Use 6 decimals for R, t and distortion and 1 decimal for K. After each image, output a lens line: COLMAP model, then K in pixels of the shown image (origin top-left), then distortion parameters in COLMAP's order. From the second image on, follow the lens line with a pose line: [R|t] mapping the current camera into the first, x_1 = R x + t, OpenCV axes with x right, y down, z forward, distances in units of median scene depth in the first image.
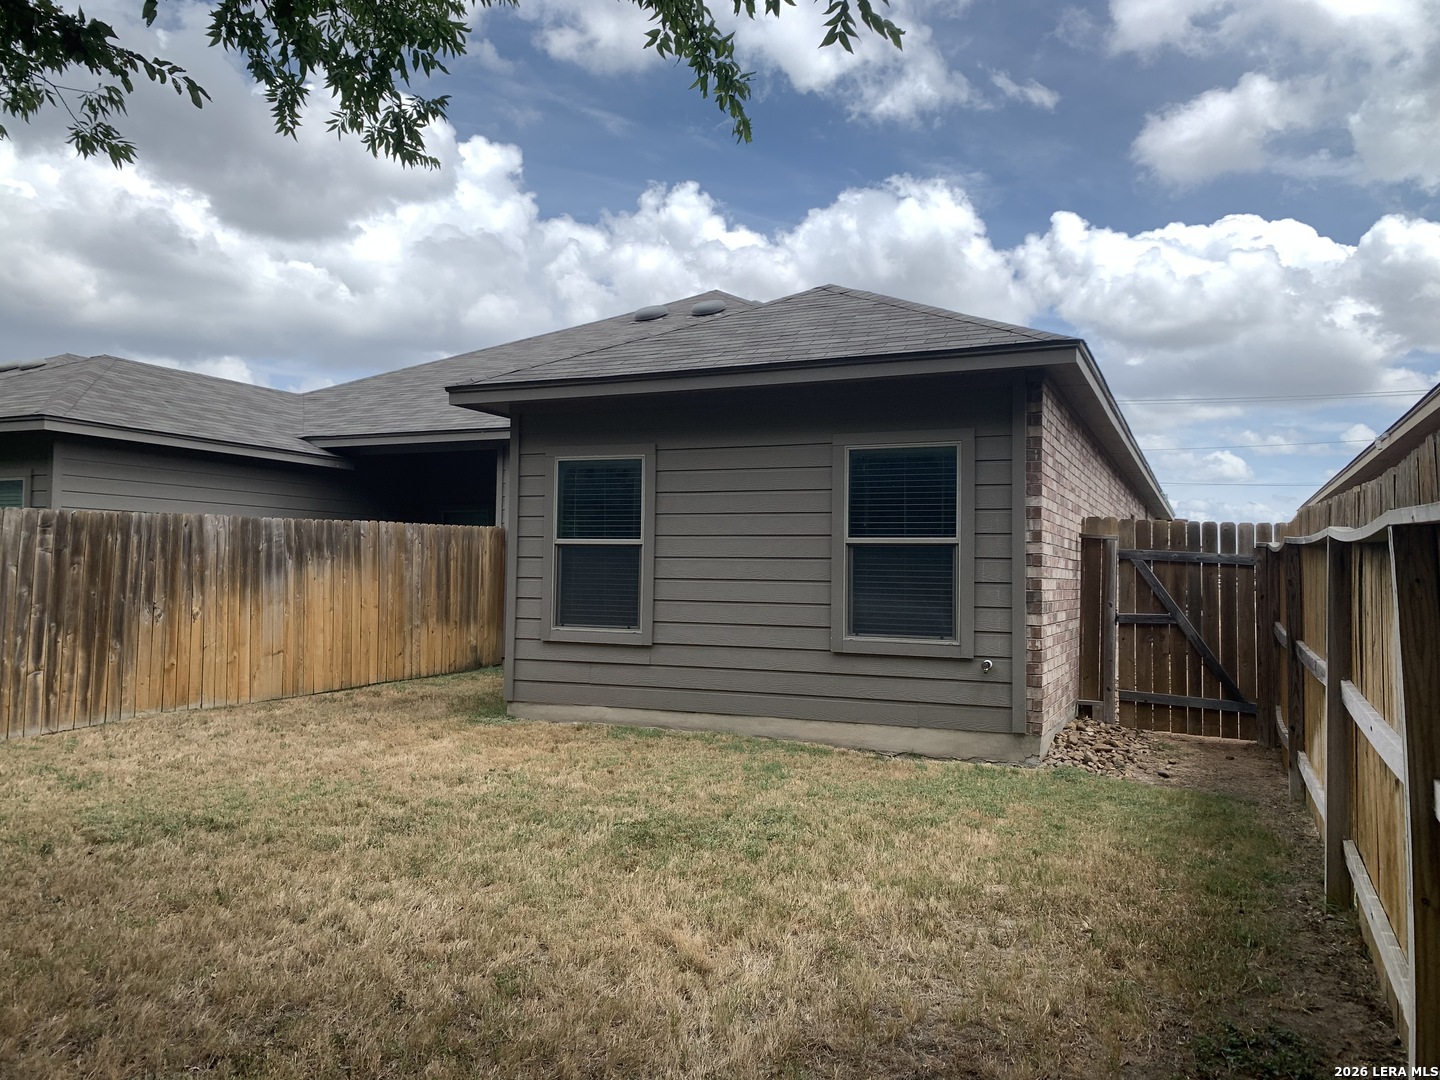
lens RADIAL K [[1099.6, 0, 717.5], [0, 1099.6, 537.6], [0, 0, 1]] dist [0.033724, -0.040321]
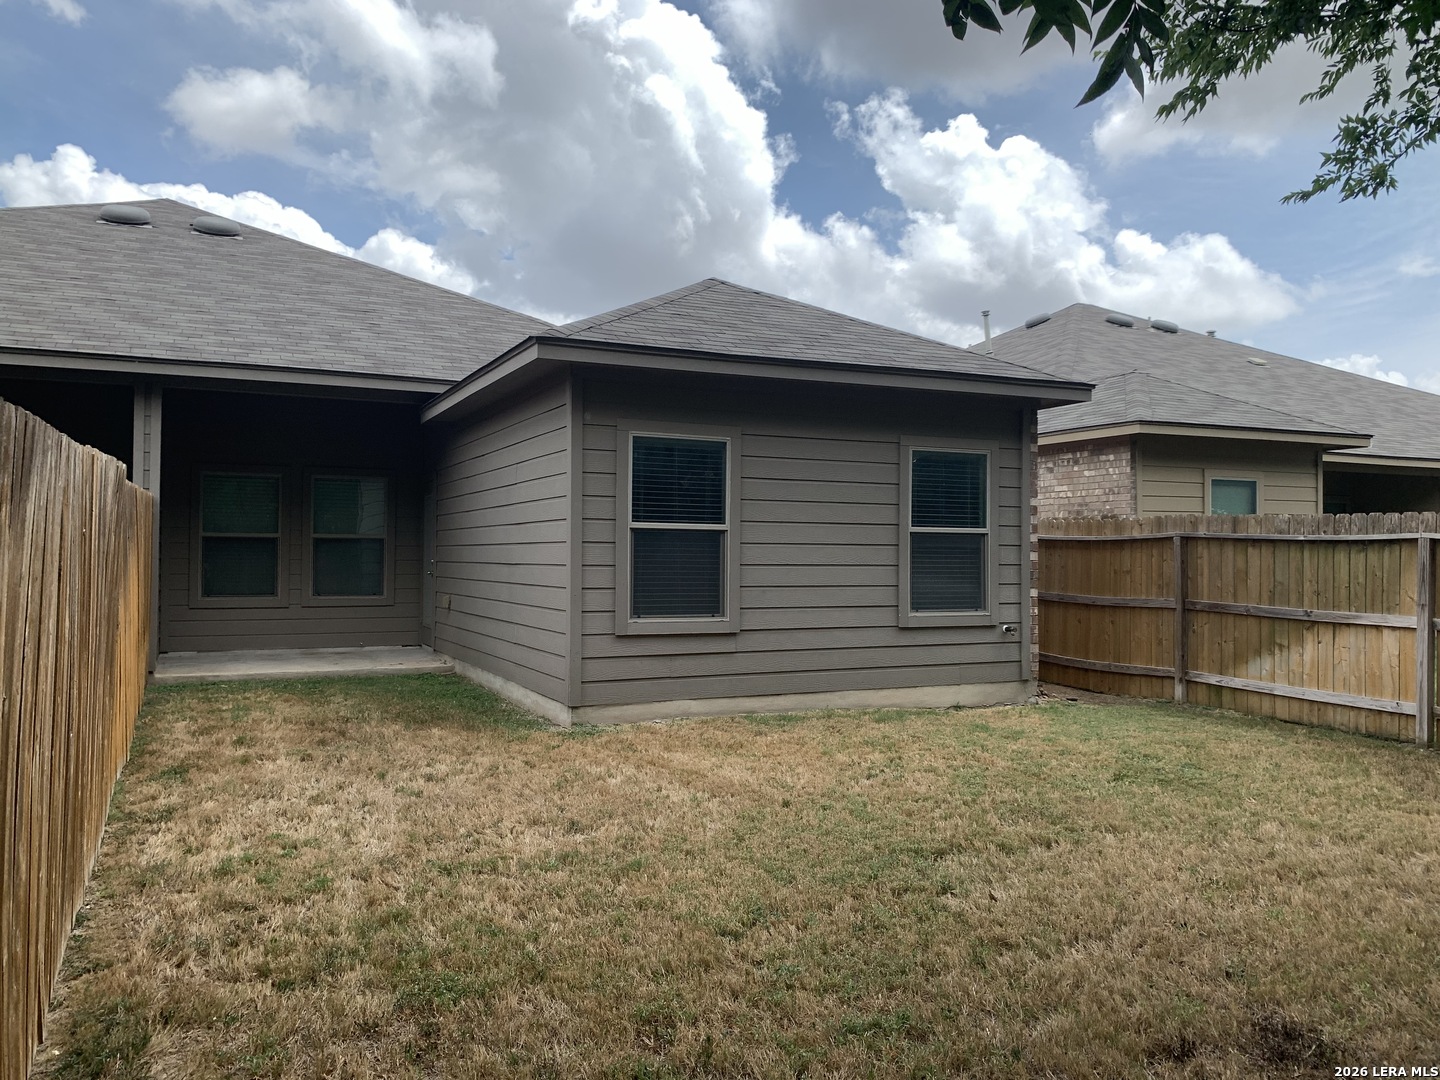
lens RADIAL K [[1099.6, 0, 714.6], [0, 1099.6, 535.7], [0, 0, 1]] dist [0.033724, -0.040321]
pose [[0.661581, 0.005334, 0.749855, -0.808737], [-0.022251, 0.999674, 0.012521, -0.000533], [-0.749544, -0.024968, 0.661484, 0.361864]]
